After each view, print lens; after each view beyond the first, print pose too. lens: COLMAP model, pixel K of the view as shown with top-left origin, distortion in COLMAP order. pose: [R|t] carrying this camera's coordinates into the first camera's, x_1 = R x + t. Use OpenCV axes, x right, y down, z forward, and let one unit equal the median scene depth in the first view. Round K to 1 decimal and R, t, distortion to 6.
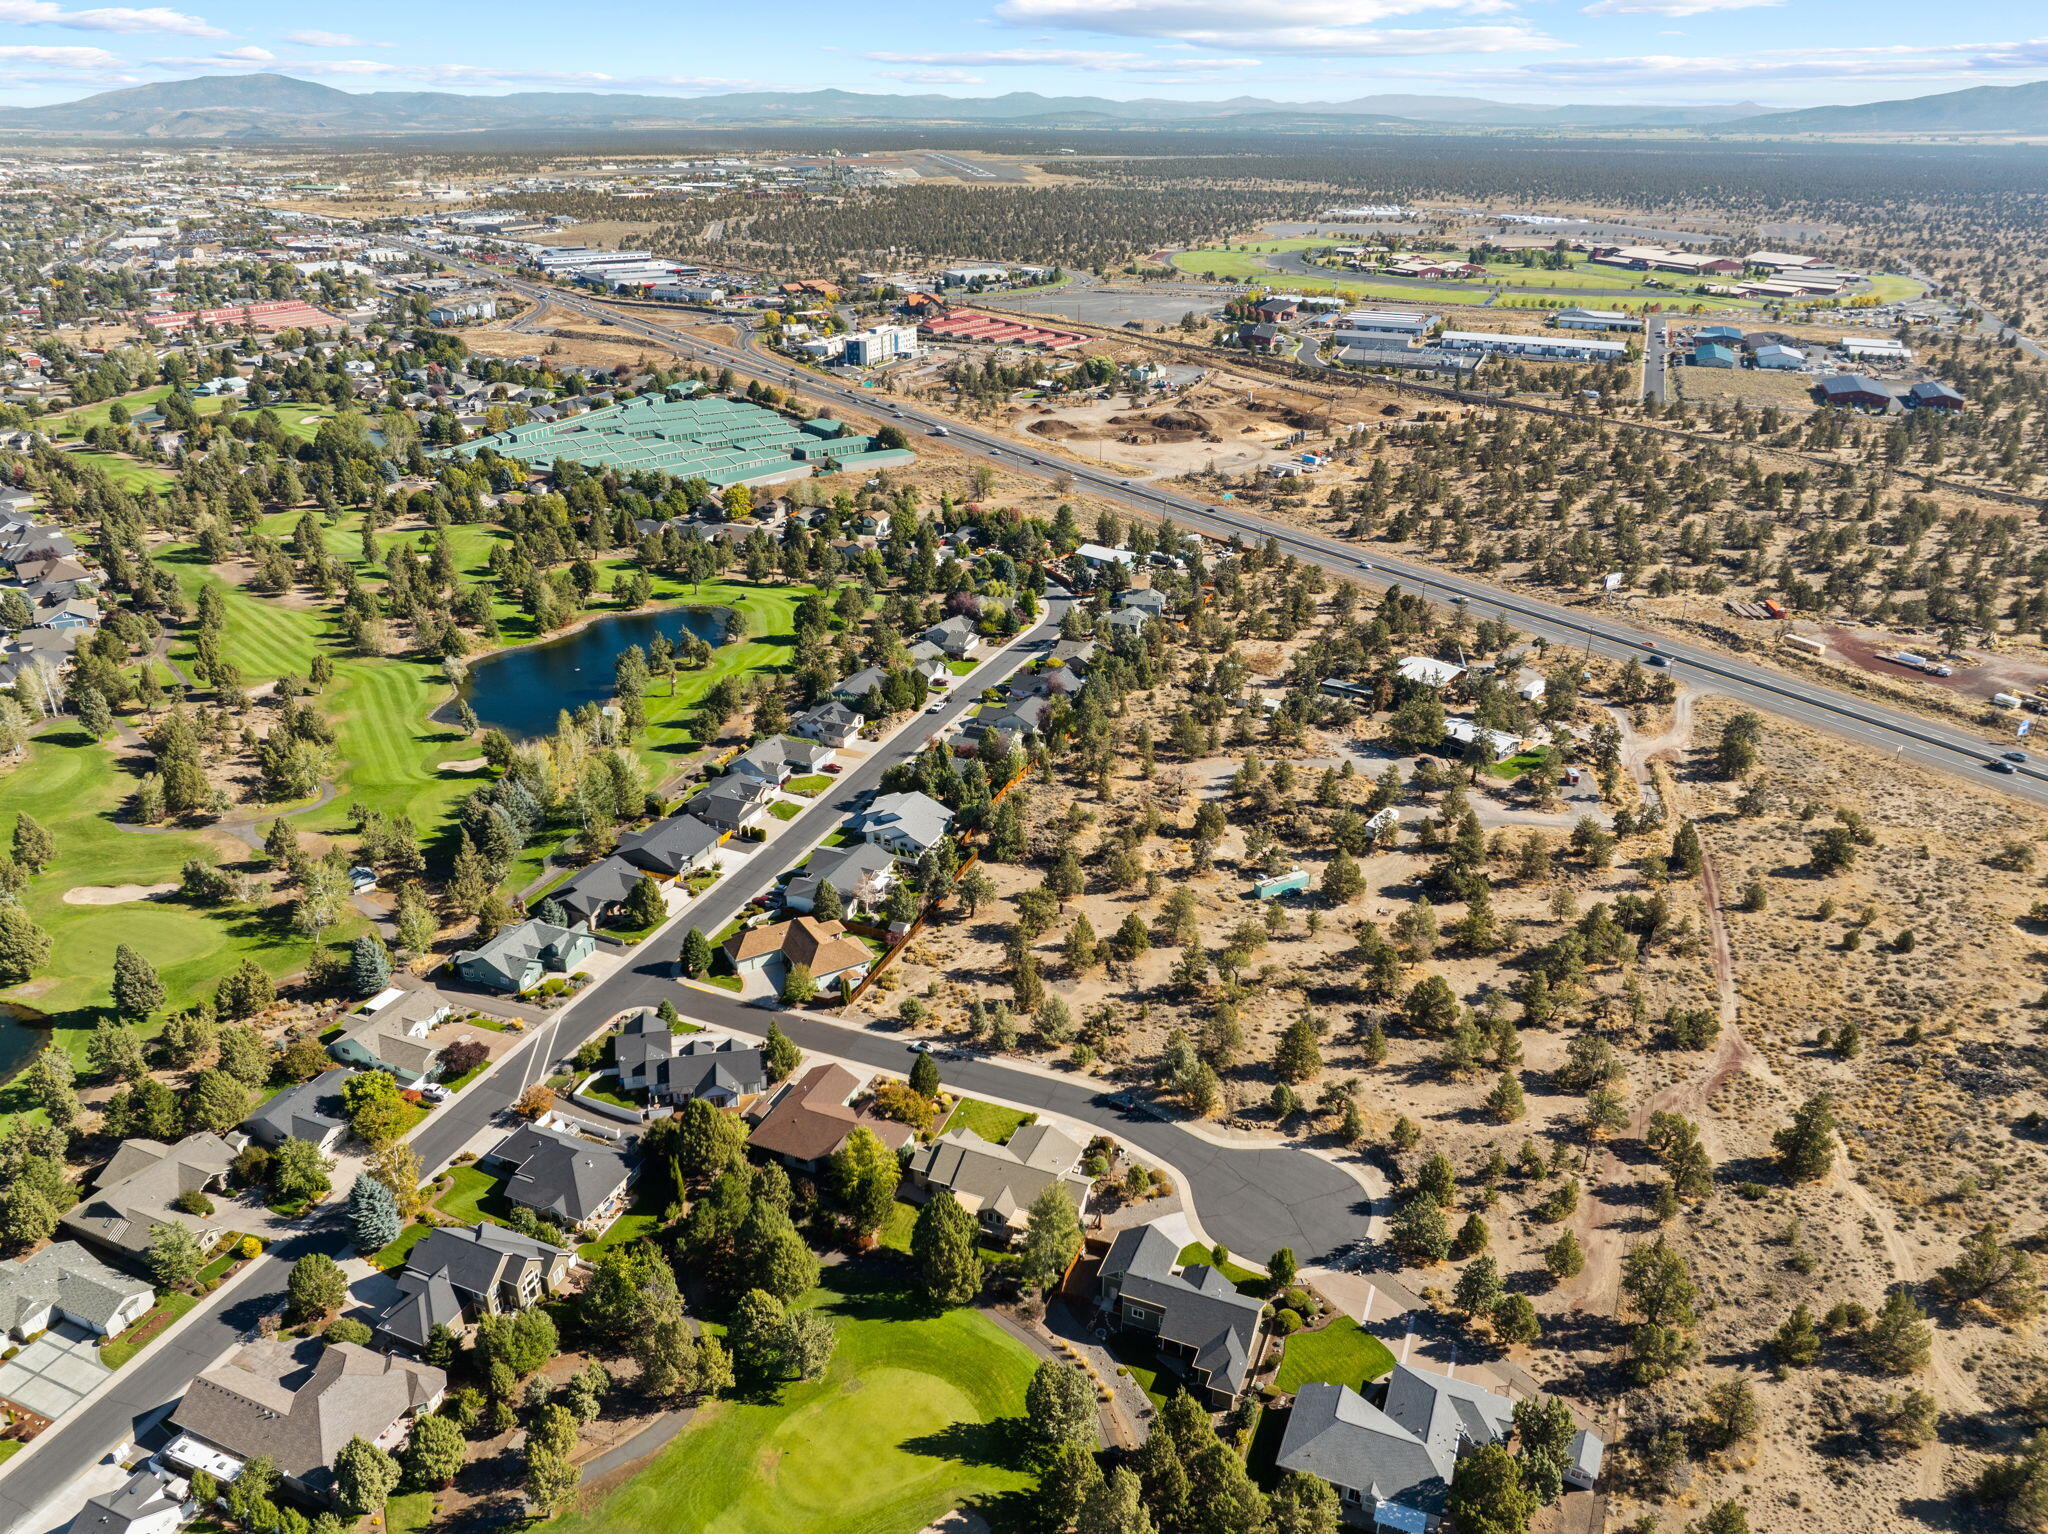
lens RADIAL K [[1445.3, 0, 1025.1], [0, 1445.3, 757.9], [0, 0, 1]] dist [-0.032115, 0.008809]
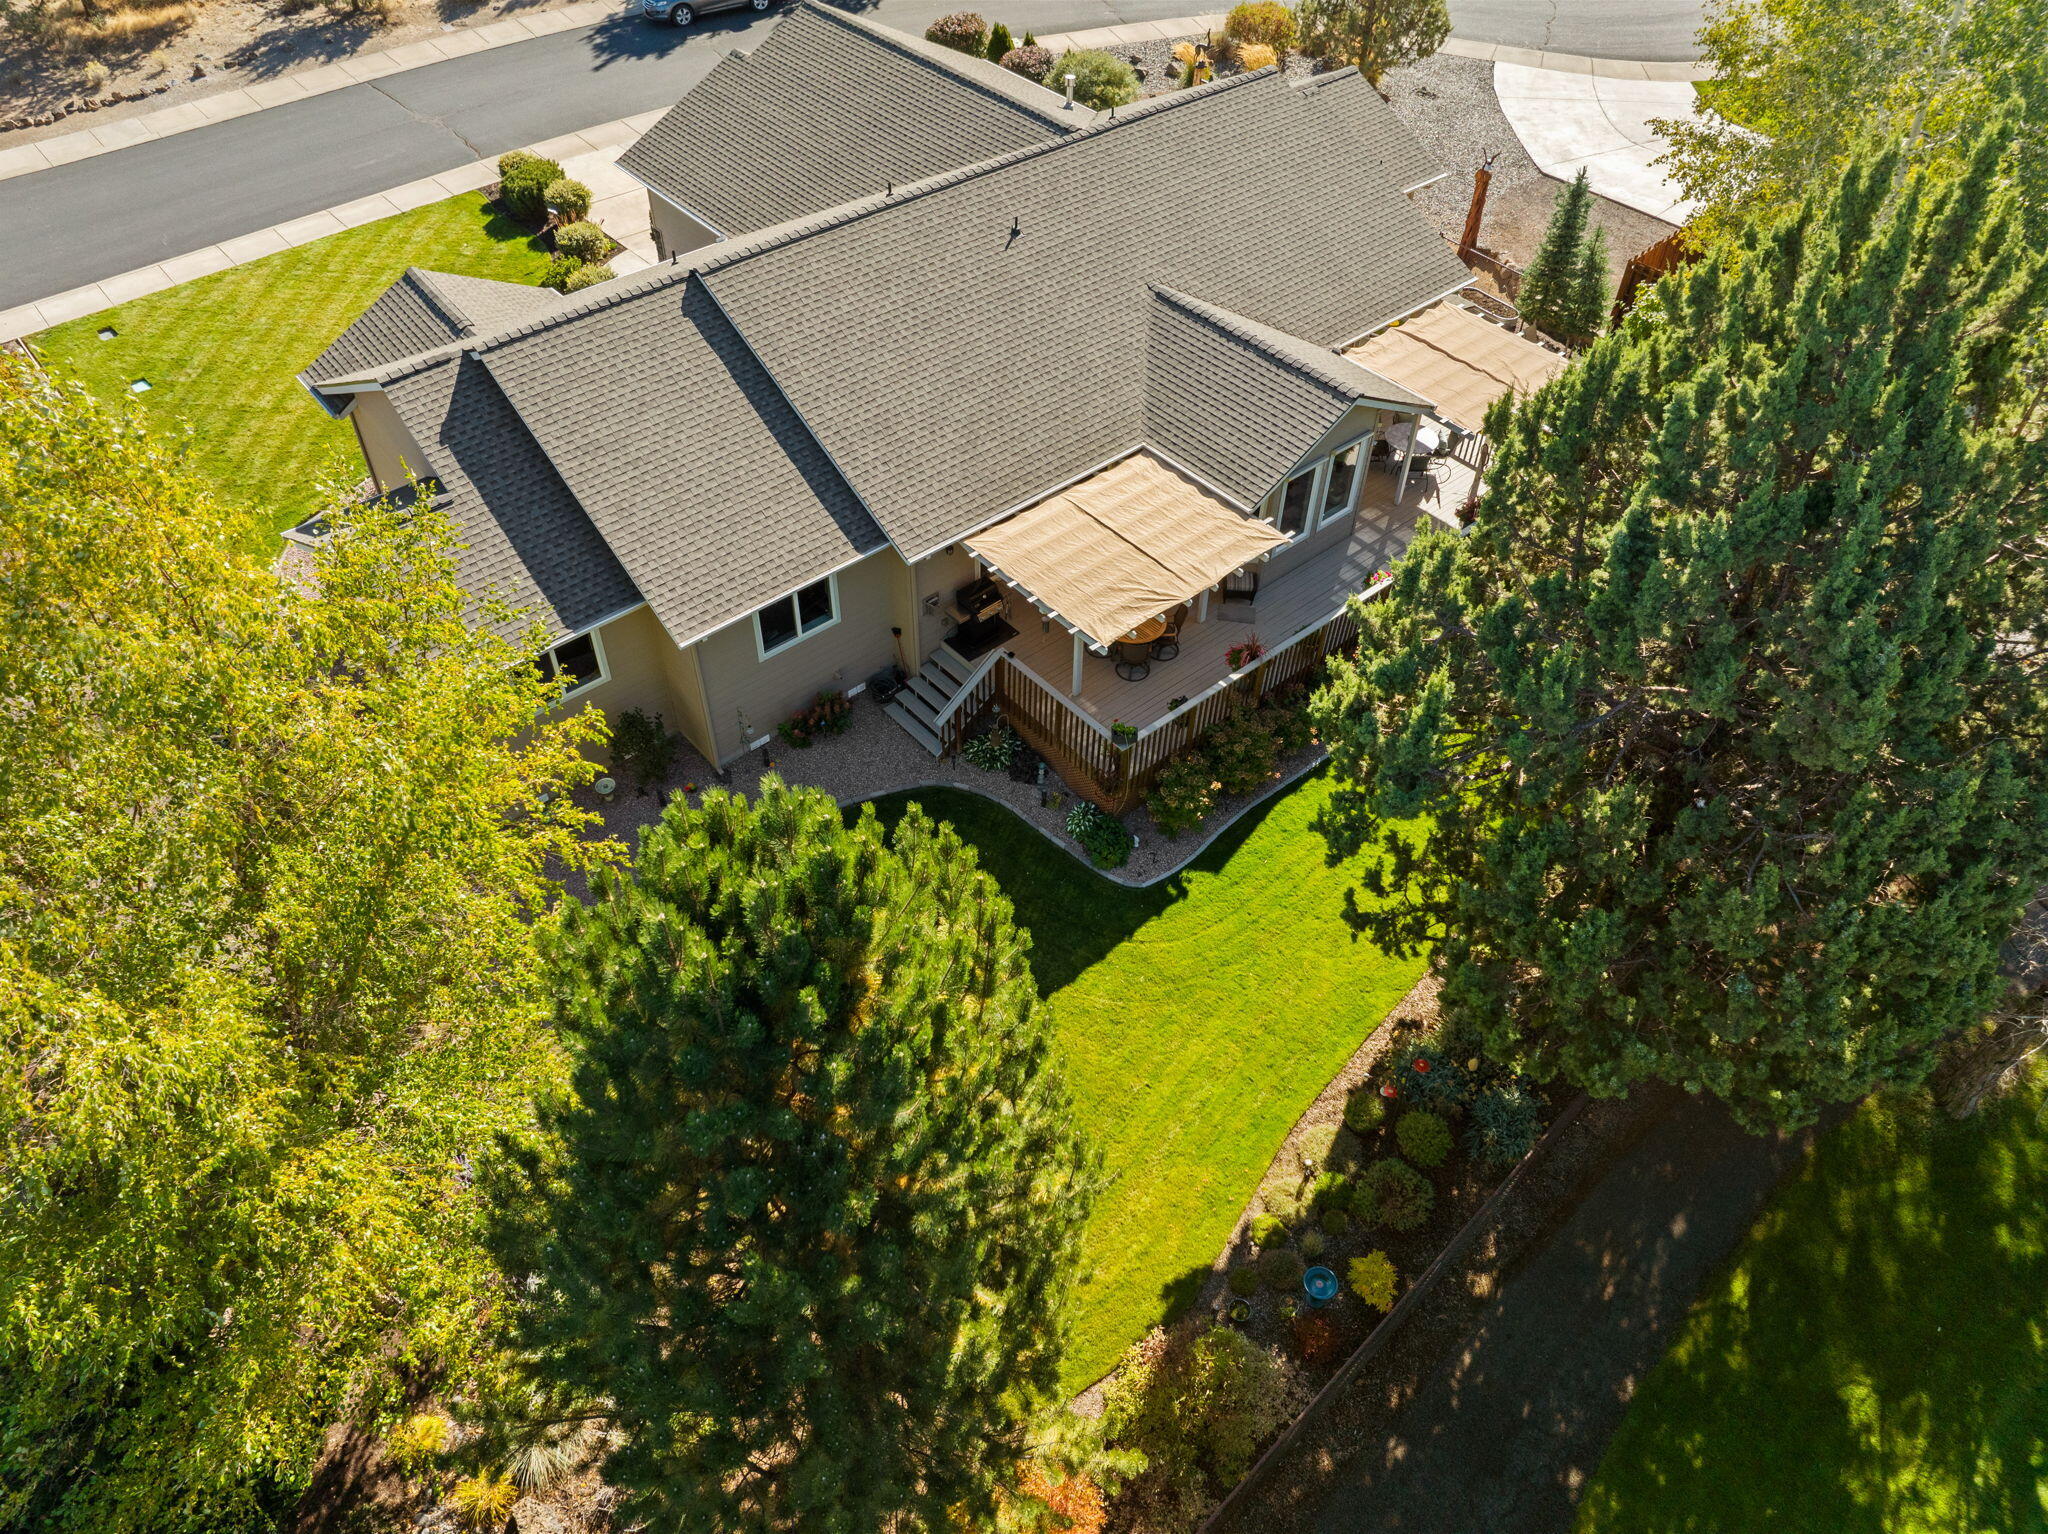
lens RADIAL K [[1438.9, 0, 1024.0], [0, 1438.9, 759.6], [0, 0, 1]] dist [-0.038097, 0.026186]
pose [[0.458452, -0.641772, 0.614777, -0.091267], [0.363414, 0.766654, 0.529312, 0.183682], [-0.811019, -0.019245, 0.584703, 0.667945]]
